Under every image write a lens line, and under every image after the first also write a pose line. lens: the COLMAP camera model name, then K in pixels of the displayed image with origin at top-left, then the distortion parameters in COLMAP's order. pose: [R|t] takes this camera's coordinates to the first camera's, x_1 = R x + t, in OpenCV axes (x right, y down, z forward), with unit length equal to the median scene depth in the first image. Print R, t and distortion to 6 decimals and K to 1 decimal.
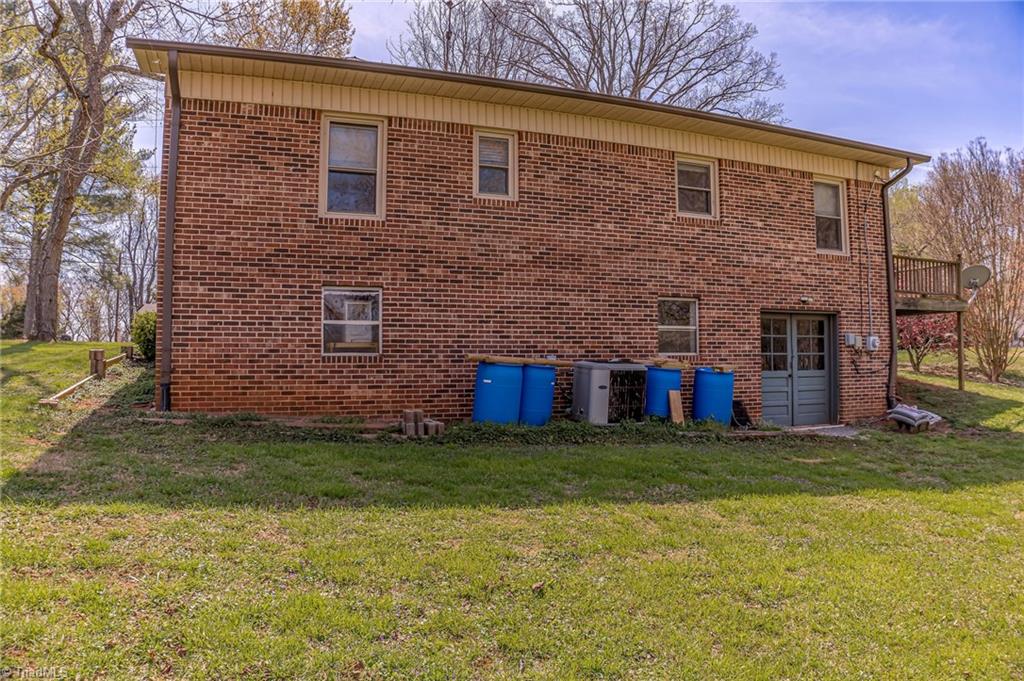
lens RADIAL K [[758.6, 0, 512.0], [0, 758.6, 340.5], [0, 0, 1]] dist [-0.138876, 0.002520]
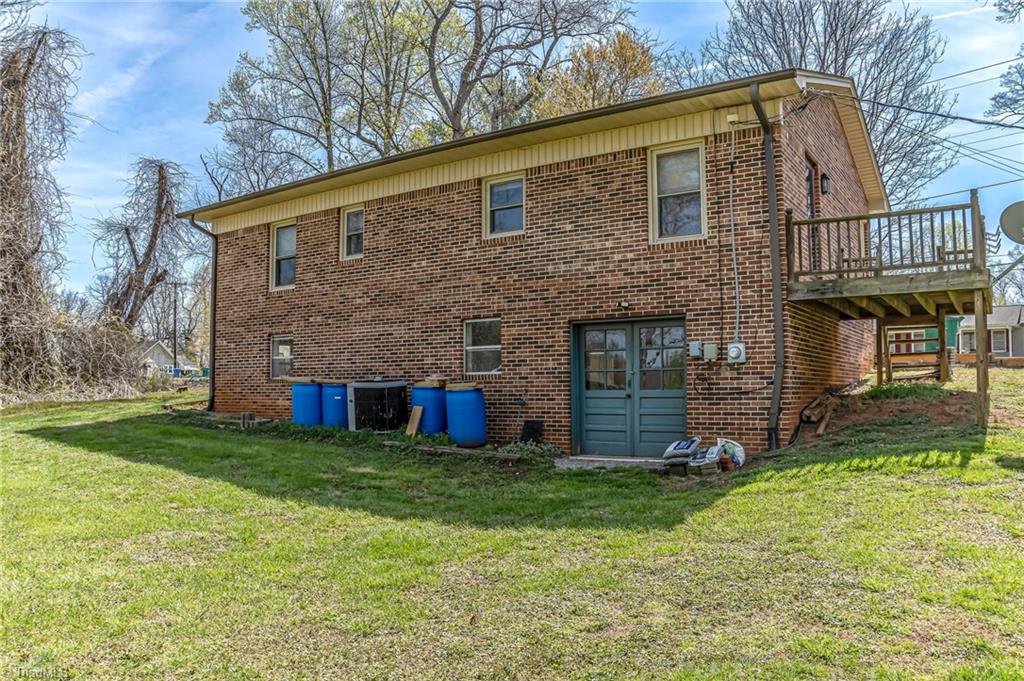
lens RADIAL K [[758.6, 0, 512.0], [0, 758.6, 340.5], [0, 0, 1]] dist [-0.138876, 0.002520]
pose [[0.550372, -0.050476, -0.833392, 1.091881], [0.037664, 0.998656, -0.035613, 0.011548], [0.834070, -0.011788, 0.551533, 0.450973]]
